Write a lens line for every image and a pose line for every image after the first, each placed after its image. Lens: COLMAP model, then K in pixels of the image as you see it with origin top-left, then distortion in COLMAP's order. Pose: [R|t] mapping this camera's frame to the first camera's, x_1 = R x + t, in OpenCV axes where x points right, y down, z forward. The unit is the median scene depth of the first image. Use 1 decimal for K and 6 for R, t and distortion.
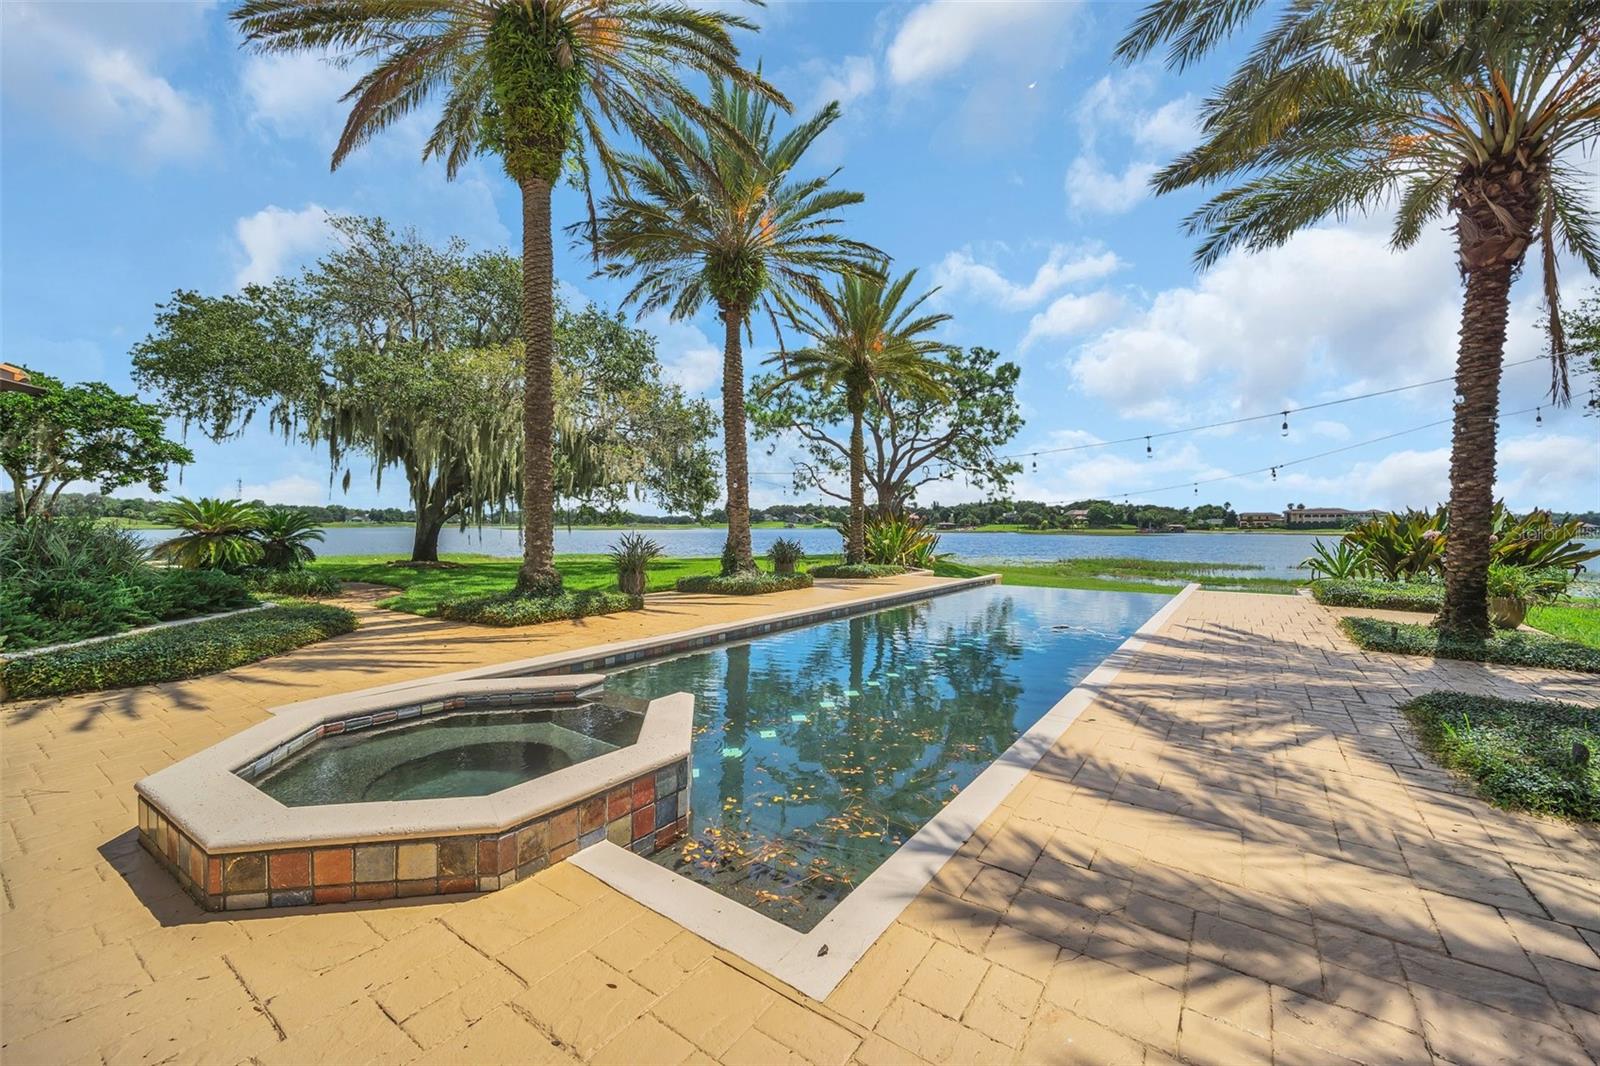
lens RADIAL K [[640.5, 0, 804.0], [0, 640.5, 522.2], [0, 0, 1]] dist [-0.003700, -0.000302]
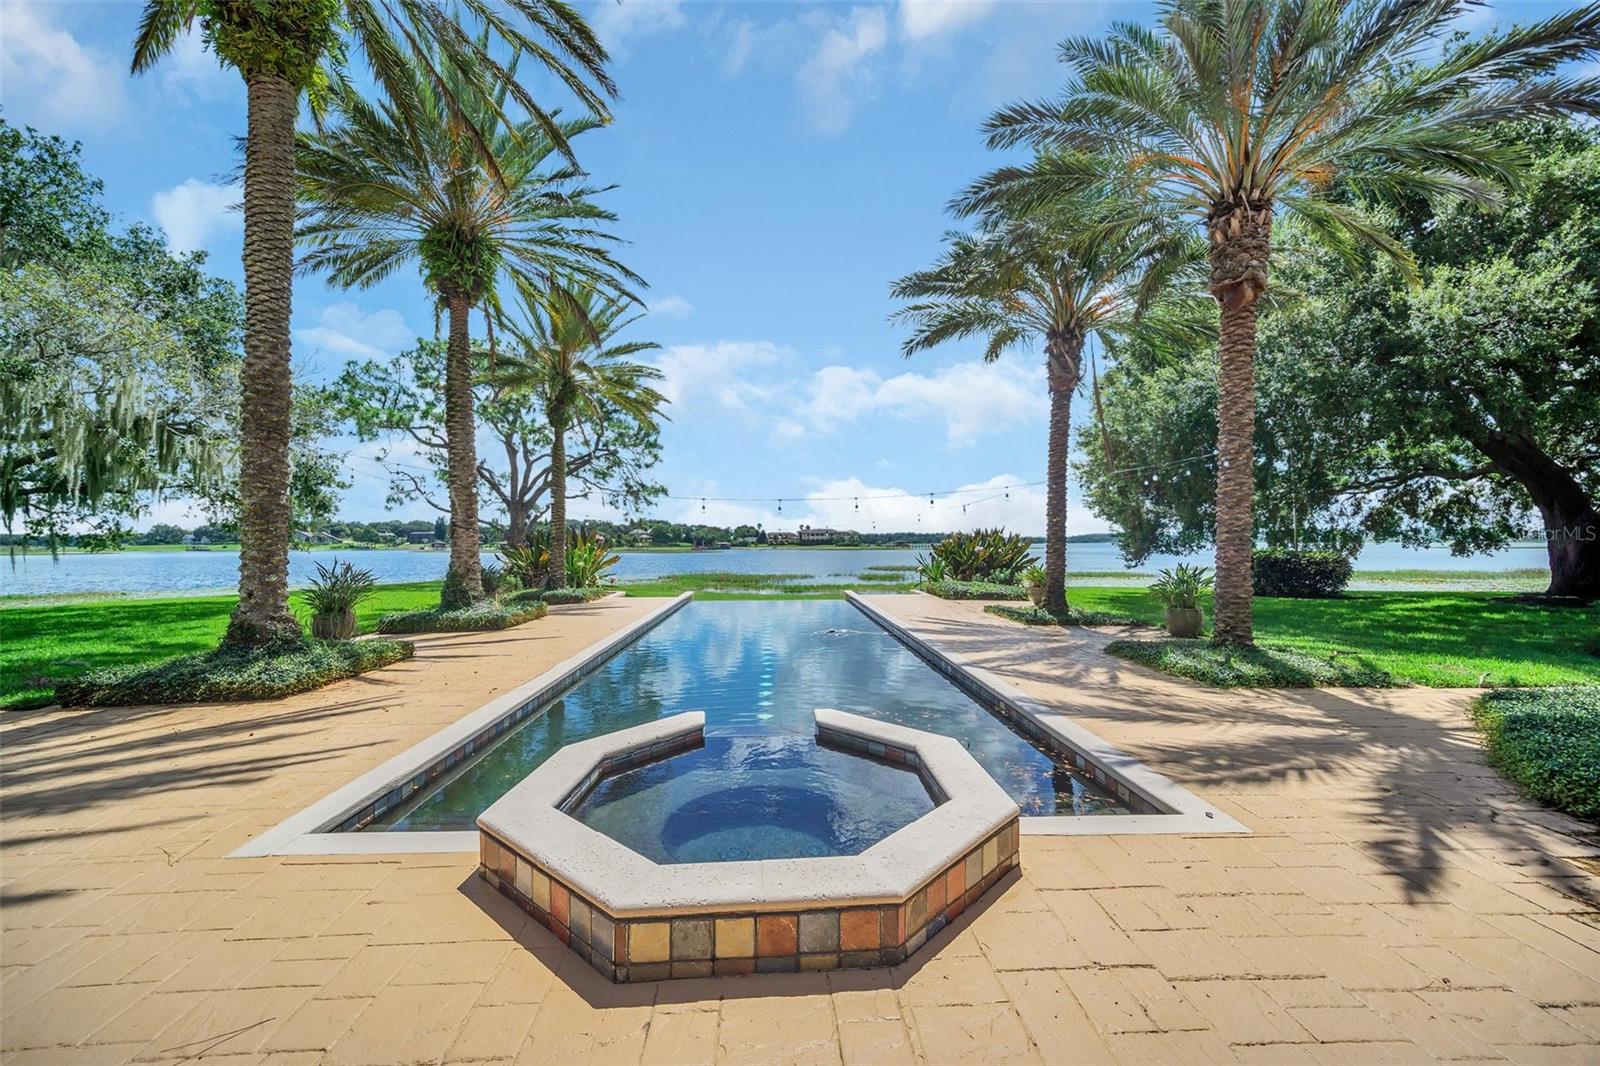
lens RADIAL K [[640.5, 0, 804.0], [0, 640.5, 522.2], [0, 0, 1]] dist [-0.003700, -0.000302]
pose [[0.787510, 0.013151, 0.616162, -0.234886], [0.004591, 0.999619, -0.027203, -0.005033], [-0.616285, 0.024252, 0.787150, 0.043885]]
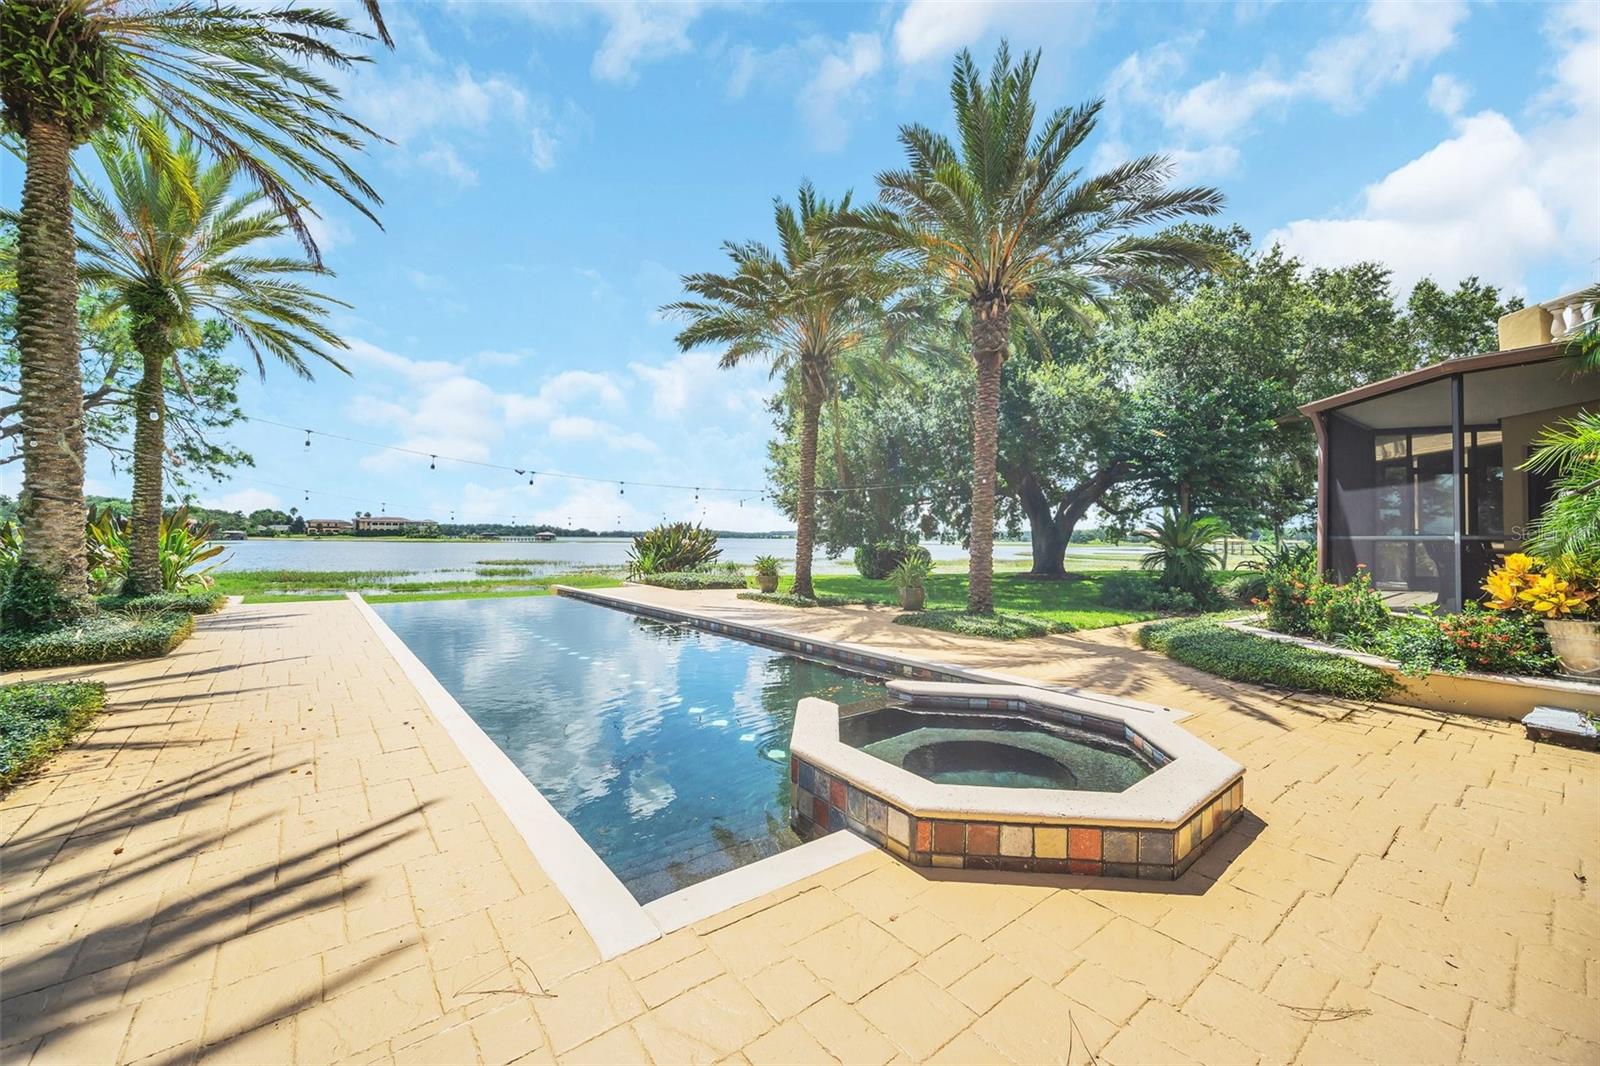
lens RADIAL K [[627.9, 0, 803.4], [0, 627.9, 524.8], [0, 0, 1]] dist [-0.000540, -0.000085]
pose [[0.280095, 0.019569, 0.959773, -0.368860], [-0.012855, 0.999779, -0.016633, -0.001630], [-0.959886, -0.007679, 0.280284, 0.223841]]
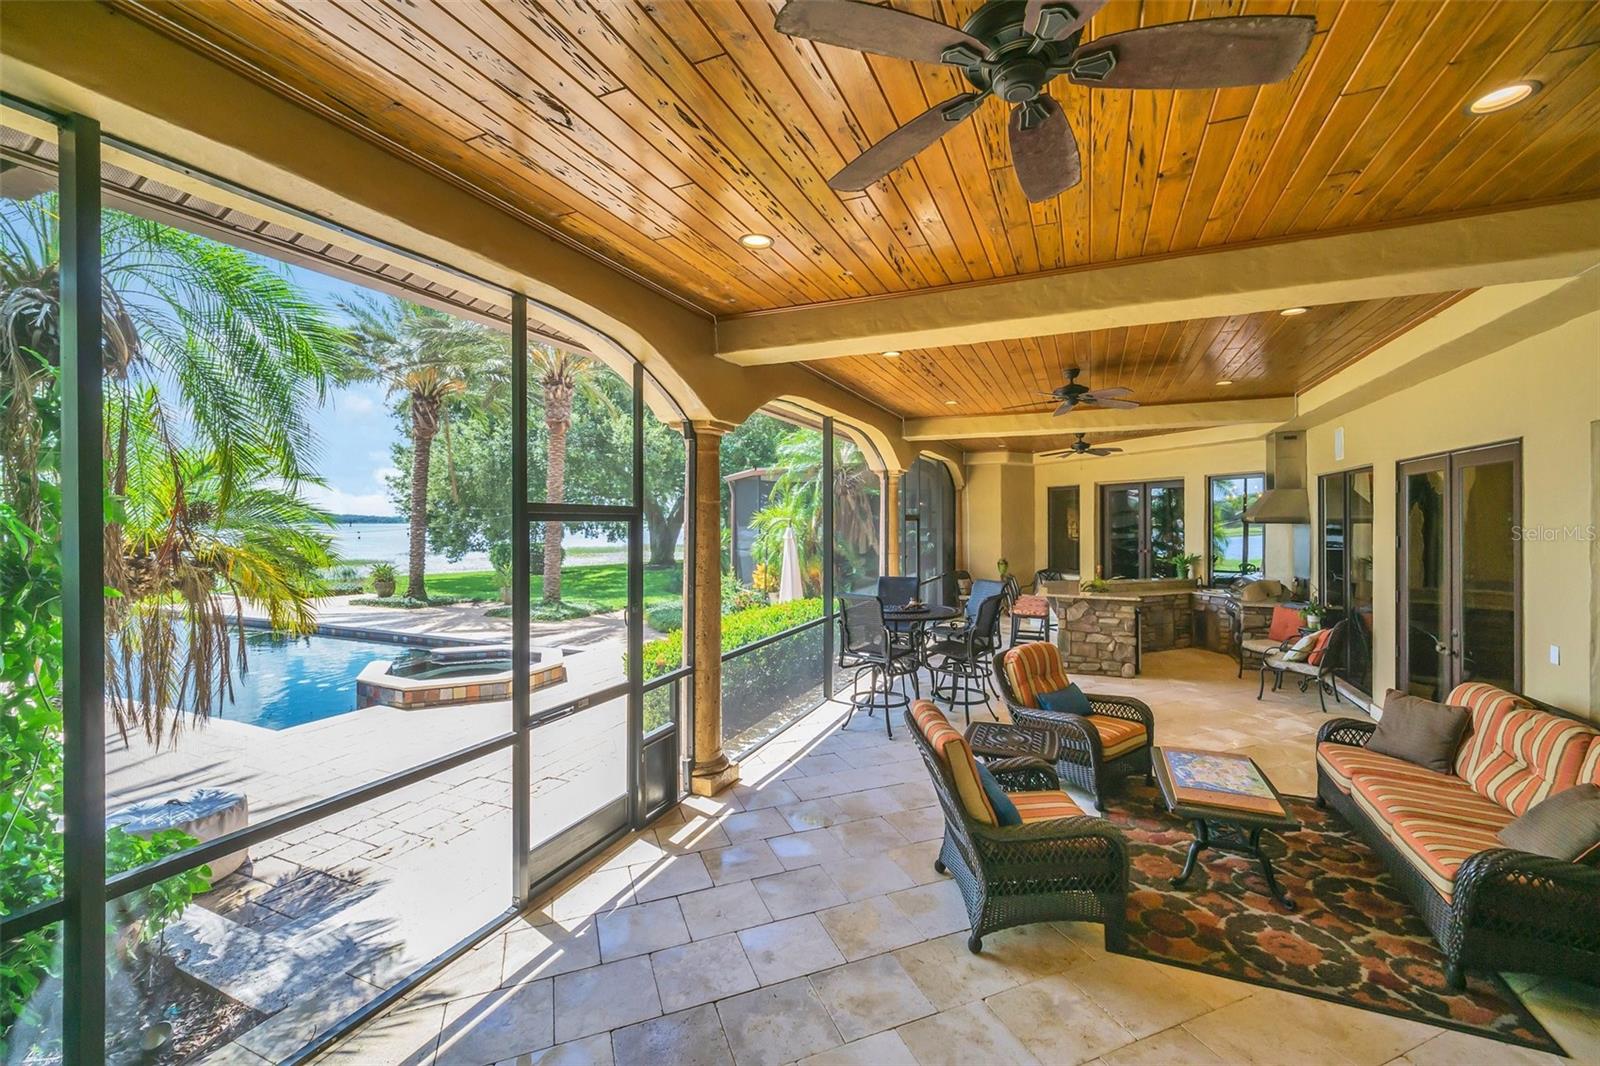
lens RADIAL K [[640.5, 0, 804.0], [0, 640.5, 522.2], [0, 0, 1]] dist [-0.003700, -0.000302]
pose [[-0.206824, -0.003996, 0.978370, -0.705556], [-0.001505, 0.999992, 0.003766, -0.049667], [-0.978377, -0.000694, -0.206828, 0.055305]]
